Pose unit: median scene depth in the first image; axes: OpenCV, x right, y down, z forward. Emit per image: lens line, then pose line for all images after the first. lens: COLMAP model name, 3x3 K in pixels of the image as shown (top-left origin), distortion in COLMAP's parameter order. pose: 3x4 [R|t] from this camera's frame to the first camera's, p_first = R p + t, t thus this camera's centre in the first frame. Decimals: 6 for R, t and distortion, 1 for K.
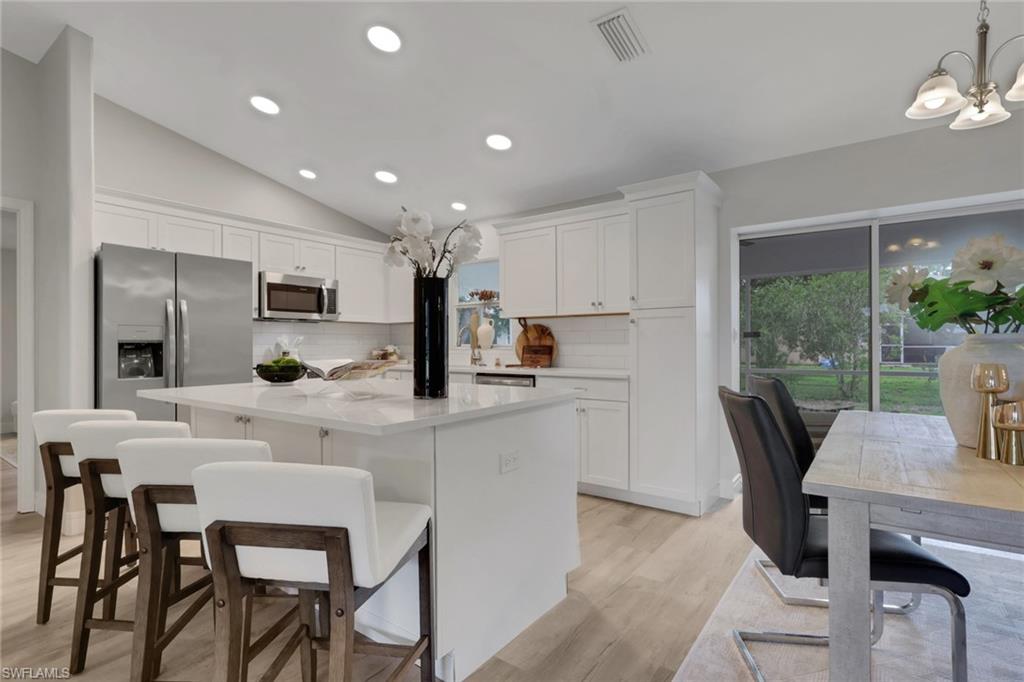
lens RADIAL K [[492.4, 0, 499.2], [0, 492.4, 341.9], [0, 0, 1]] dist [0.003493, -0.000401]
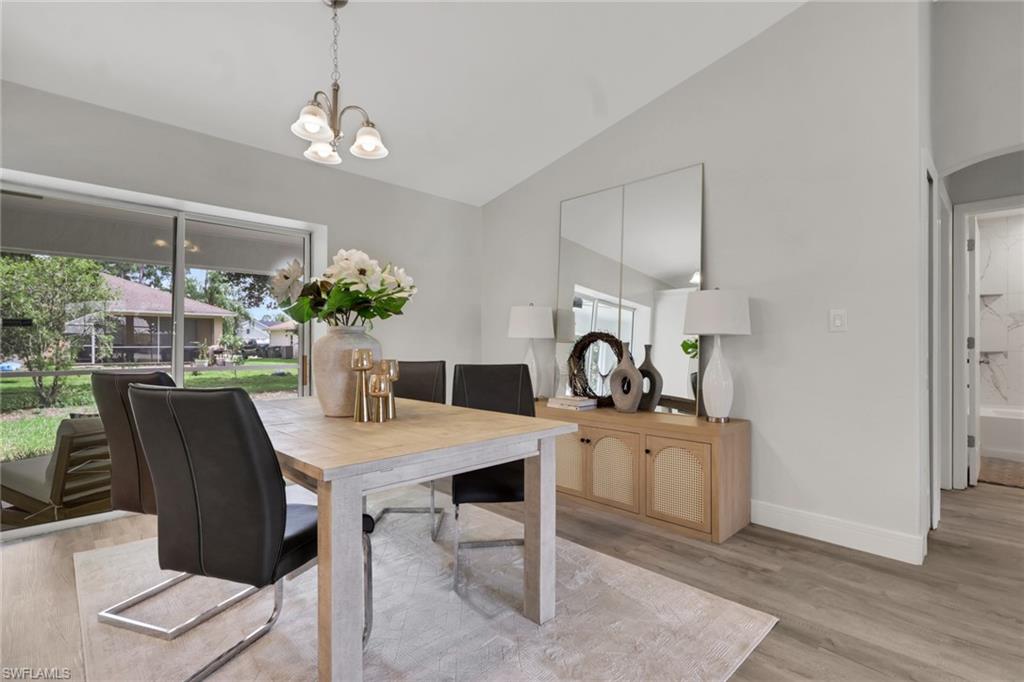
lens RADIAL K [[492.4, 0, 512.5], [0, 492.4, 342.2], [0, 0, 1]] dist [0.003493, -0.000401]
pose [[0.149872, 0.009869, 0.988656, -0.094788], [-0.007600, 0.999932, -0.008829, 0.015182], [-0.988676, -0.006191, 0.149937, 0.170631]]
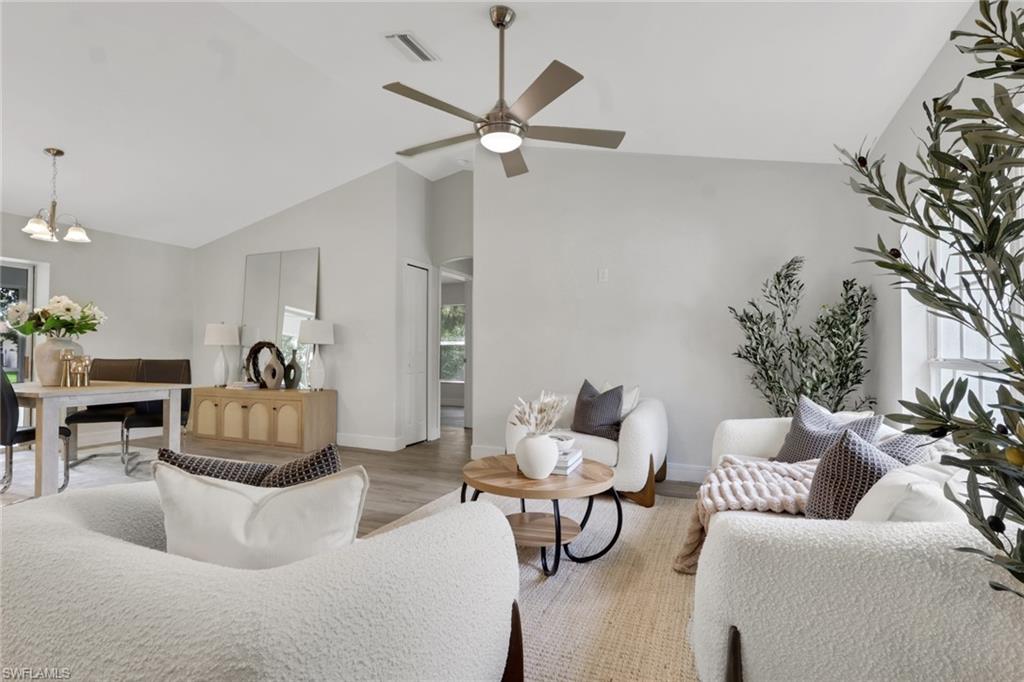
lens RADIAL K [[492.4, 0, 508.4], [0, 492.4, 343.6], [0, 0, 1]] dist [0.003493, -0.000401]
pose [[-0.227558, 0.024445, 0.973458, -0.810865], [-0.008508, 0.999597, -0.027090, 0.026875], [-0.973727, -0.014447, -0.227259, -0.254109]]
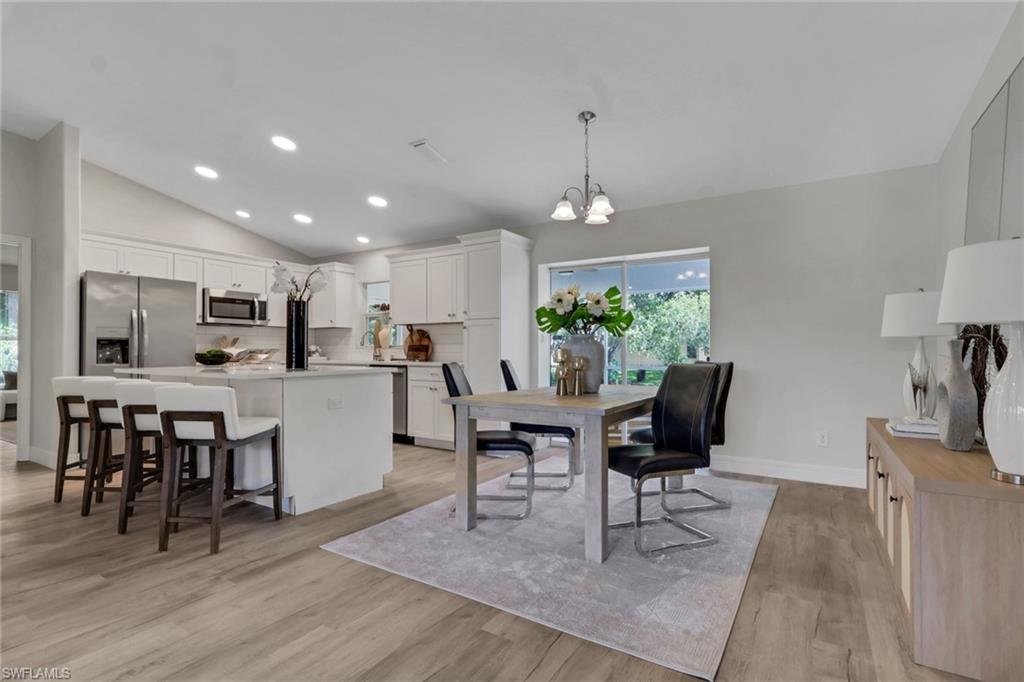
lens RADIAL K [[492.4, 0, 506.3], [0, 492.4, 346.7], [0, 0, 1]] dist [0.003493, -0.000401]
pose [[0.997250, 0.005786, 0.073879, 0.252478], [-0.005429, 0.999973, -0.005036, 0.019925], [-0.073906, 0.004621, 0.997255, -0.423157]]
